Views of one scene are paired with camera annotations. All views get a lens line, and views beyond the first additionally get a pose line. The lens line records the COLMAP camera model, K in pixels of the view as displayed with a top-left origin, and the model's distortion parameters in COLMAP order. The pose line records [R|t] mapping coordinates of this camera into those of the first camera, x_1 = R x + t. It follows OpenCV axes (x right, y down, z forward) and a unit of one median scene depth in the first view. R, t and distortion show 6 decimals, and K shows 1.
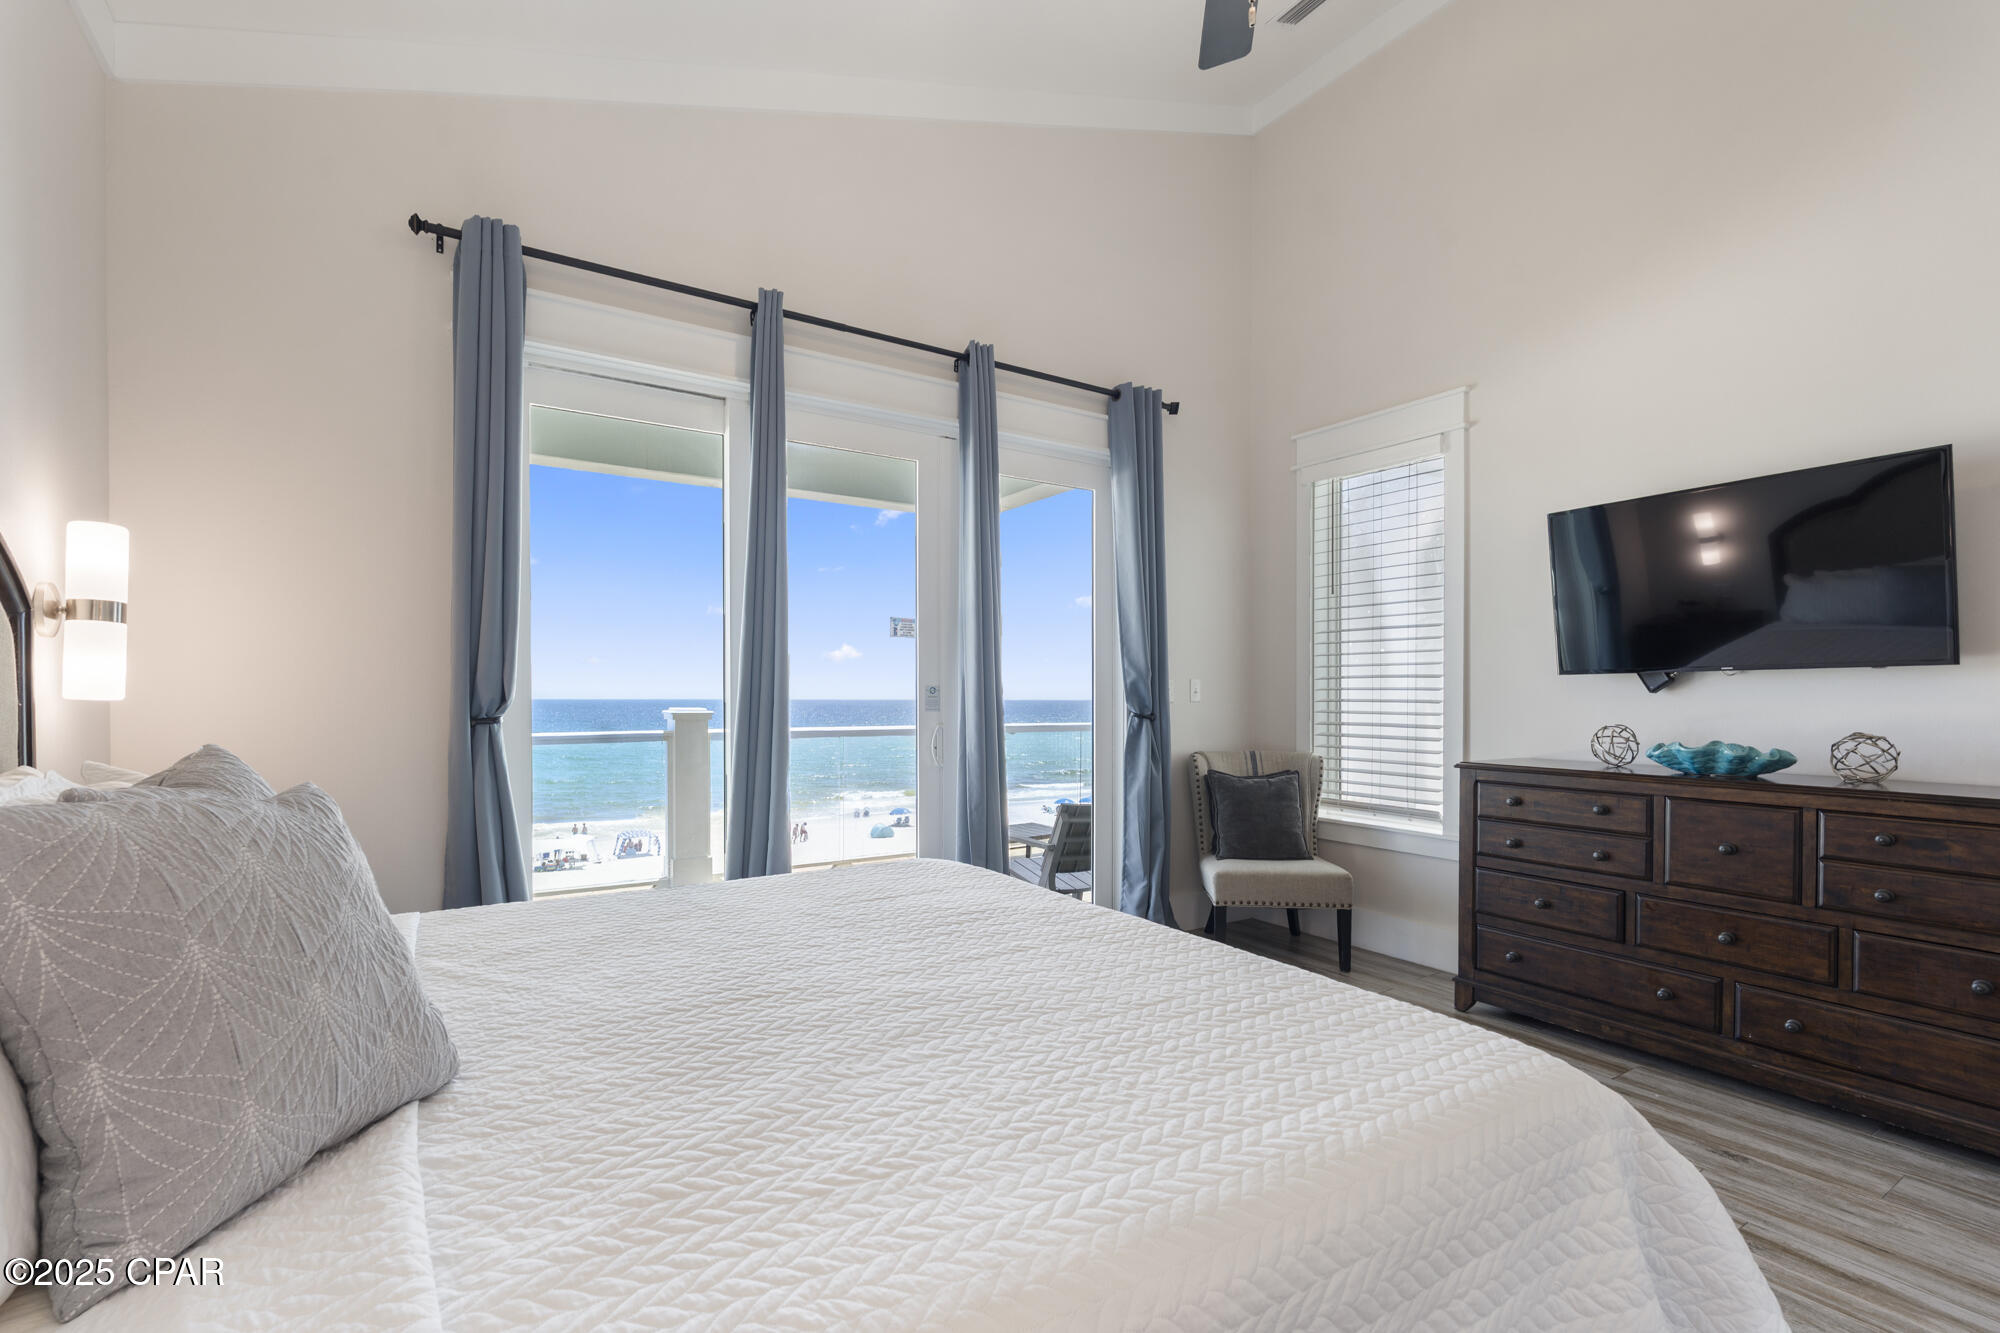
lens RADIAL K [[891.2, 0, 957.8], [0, 891.2, 687.7], [0, 0, 1]] dist [-0.001547, 0.001650]
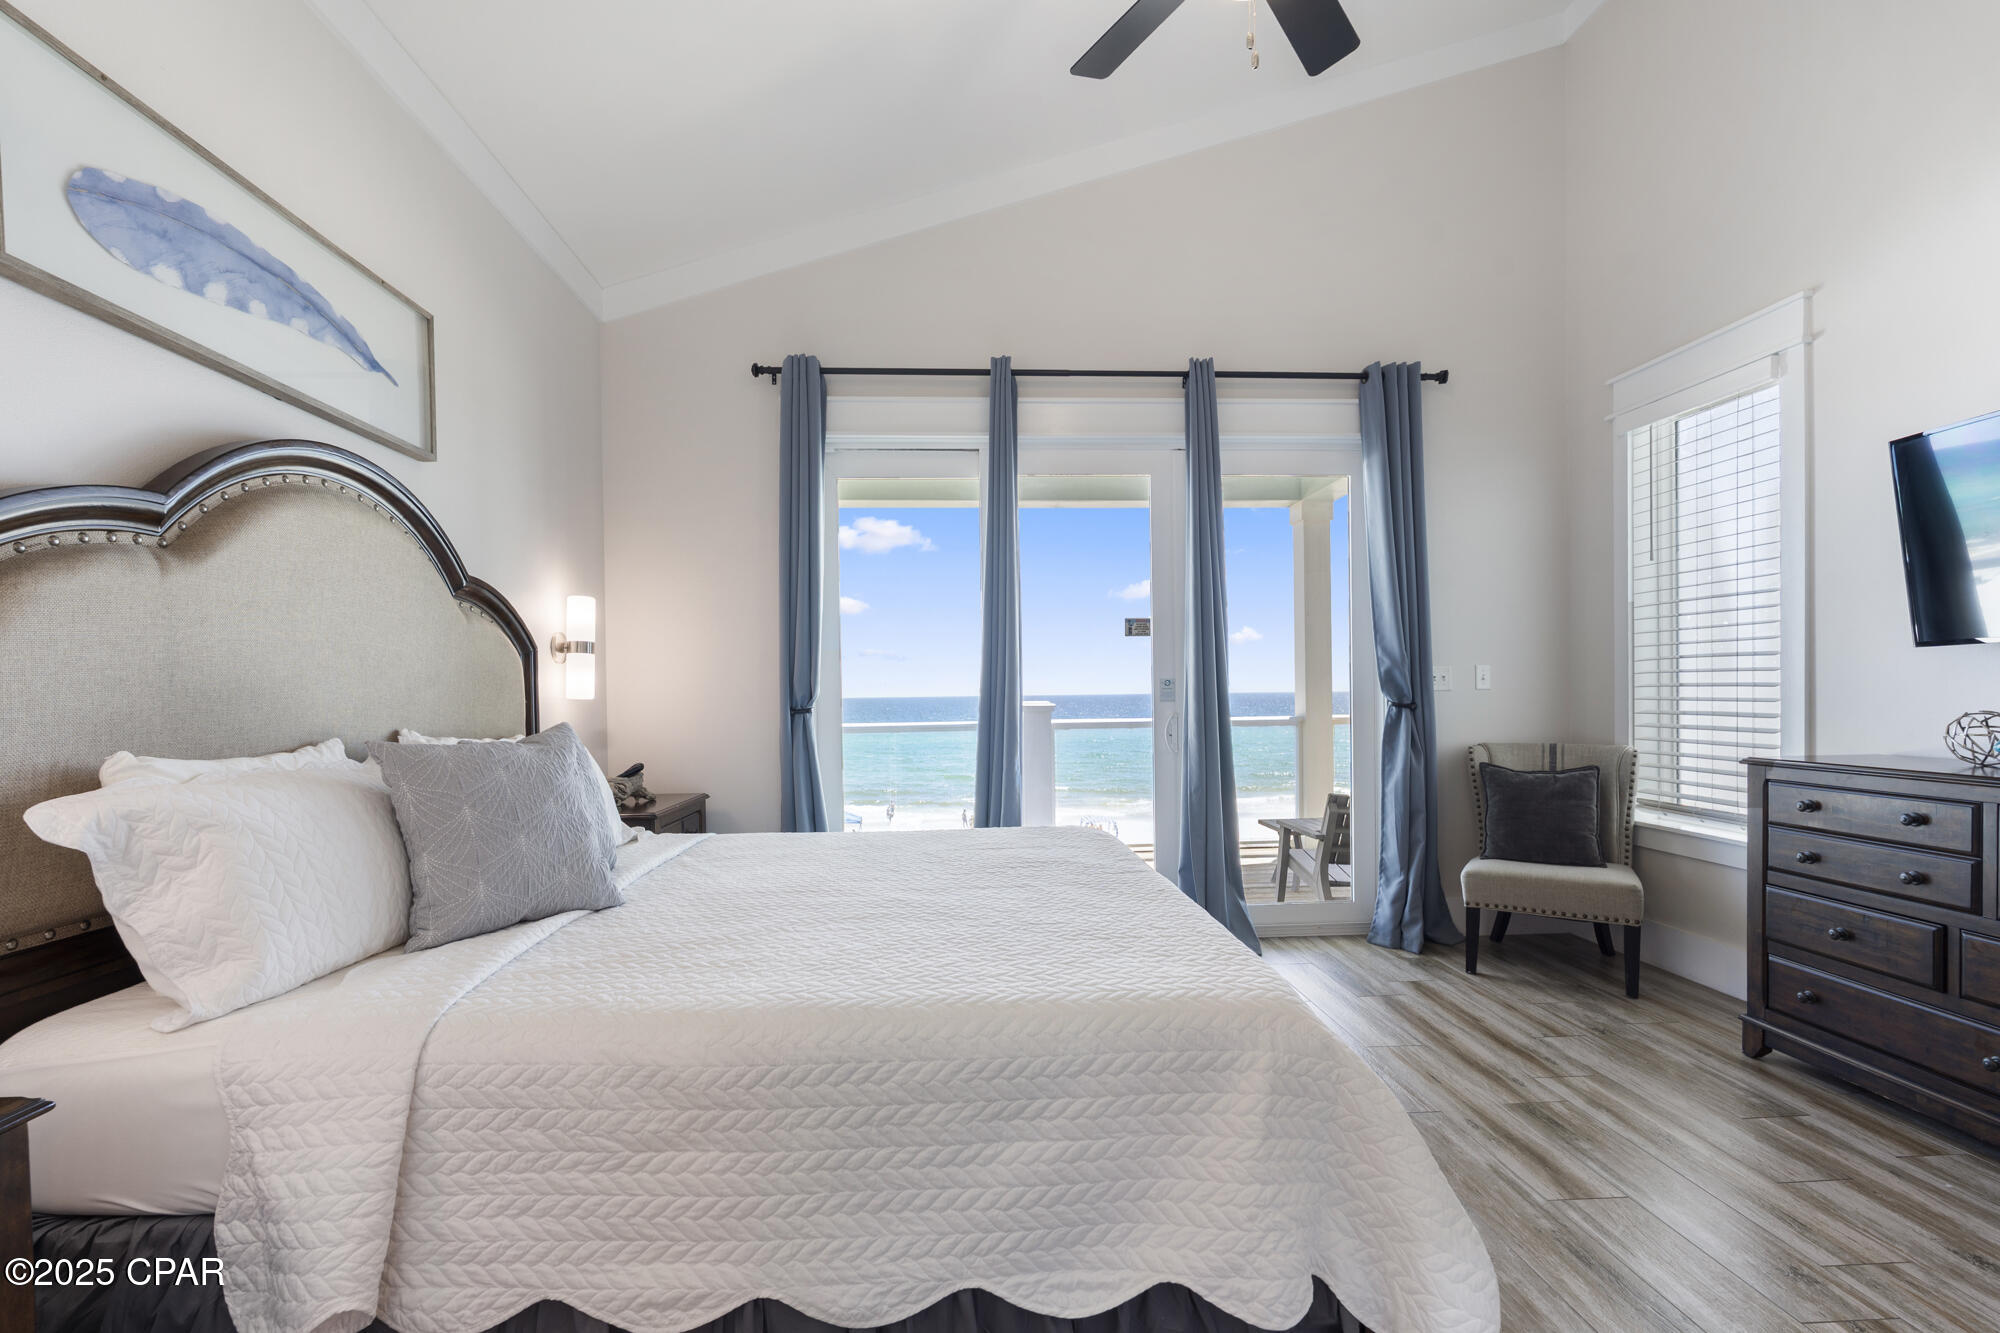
lens RADIAL K [[891.2, 0, 985.3], [0, 891.2, 686.1], [0, 0, 1]] dist [-0.001547, 0.001650]
pose [[0.869880, -0.018702, -0.492908, 0.325097], [0.020024, 0.999796, -0.002596, 0.005066], [0.492856, -0.007612, 0.870077, -0.065210]]
